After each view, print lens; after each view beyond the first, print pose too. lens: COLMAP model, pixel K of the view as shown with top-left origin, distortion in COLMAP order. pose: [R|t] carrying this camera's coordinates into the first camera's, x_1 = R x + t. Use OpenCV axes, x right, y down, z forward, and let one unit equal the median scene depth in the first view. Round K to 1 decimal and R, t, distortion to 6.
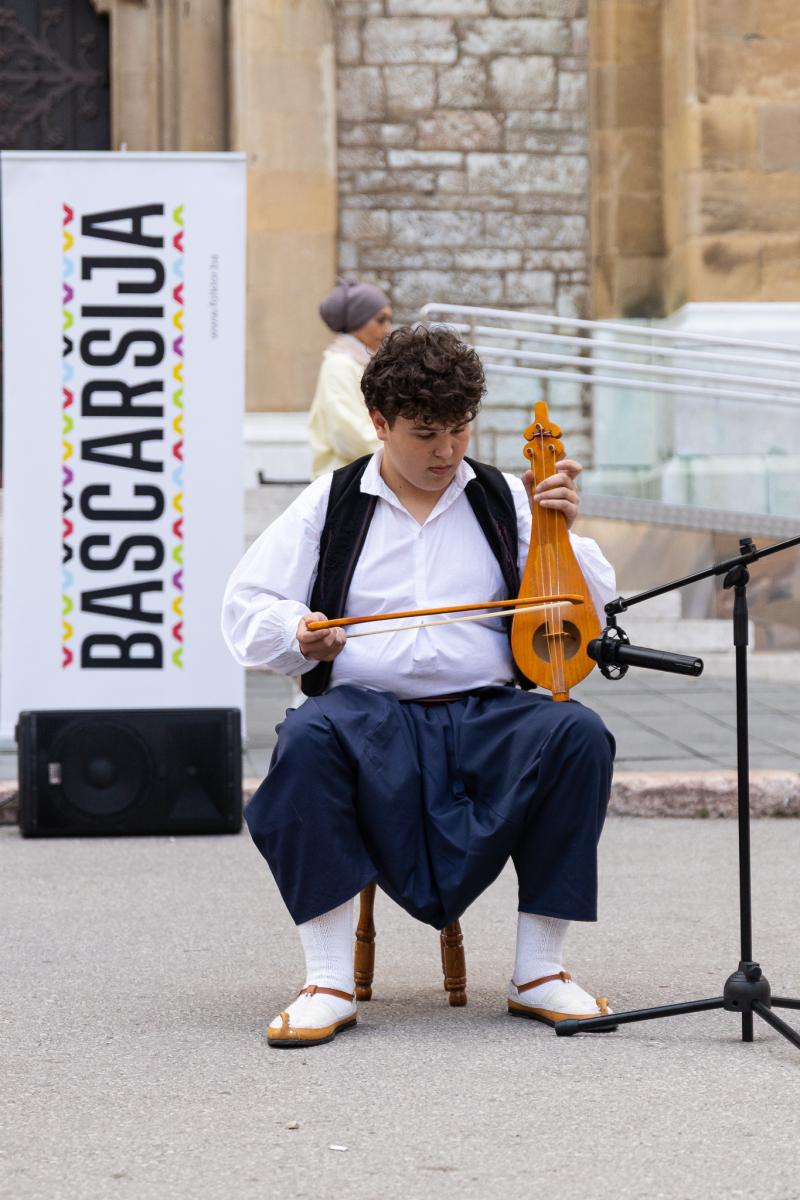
lens RADIAL K [[3427.2, 0, 460.7], [0, 3427.2, 600.2], [0, 0, 1]] dist [0.047116, -0.354216]
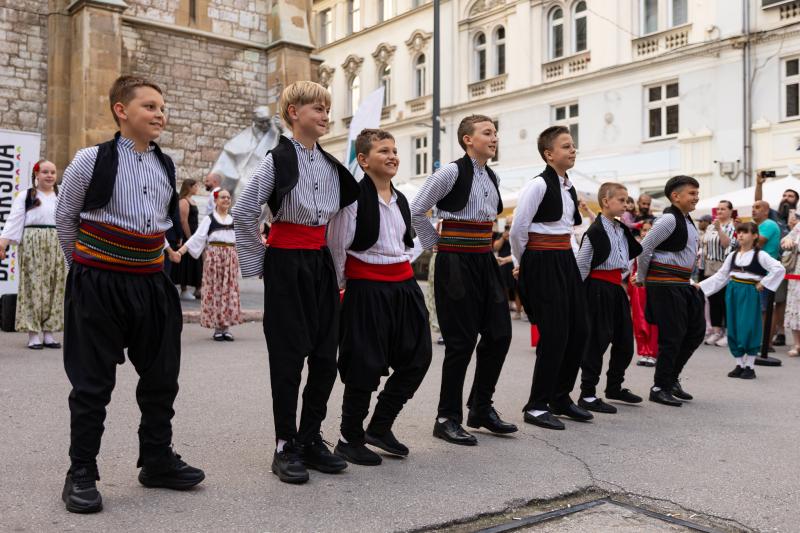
lens RADIAL K [[805.8, 0, 400.0], [0, 805.8, 266.5], [0, 0, 1]] dist [-0.006640, -0.006286]
pose [[0.833339, 0.025884, 0.552155, -0.121880], [-0.028078, 0.999596, -0.004483, -0.000950], [-0.552048, -0.011768, 0.833729, 0.067107]]
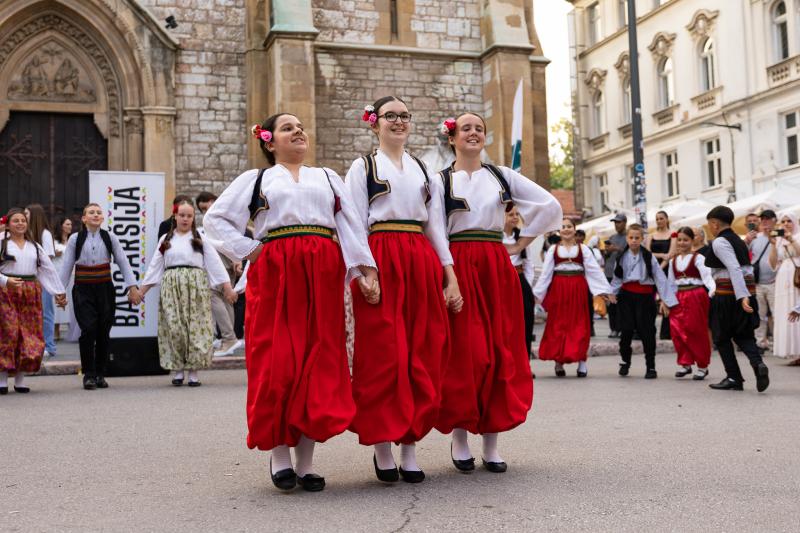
lens RADIAL K [[928.5, 0, 377.9], [0, 928.5, 265.3], [0, 0, 1]] dist [-0.009725, -0.006834]
pose [[0.979595, 0.000182, 0.200979, -0.023989], [0.010117, 0.998687, -0.050218, 0.005136], [-0.200725, 0.051227, 0.978307, 0.041225]]
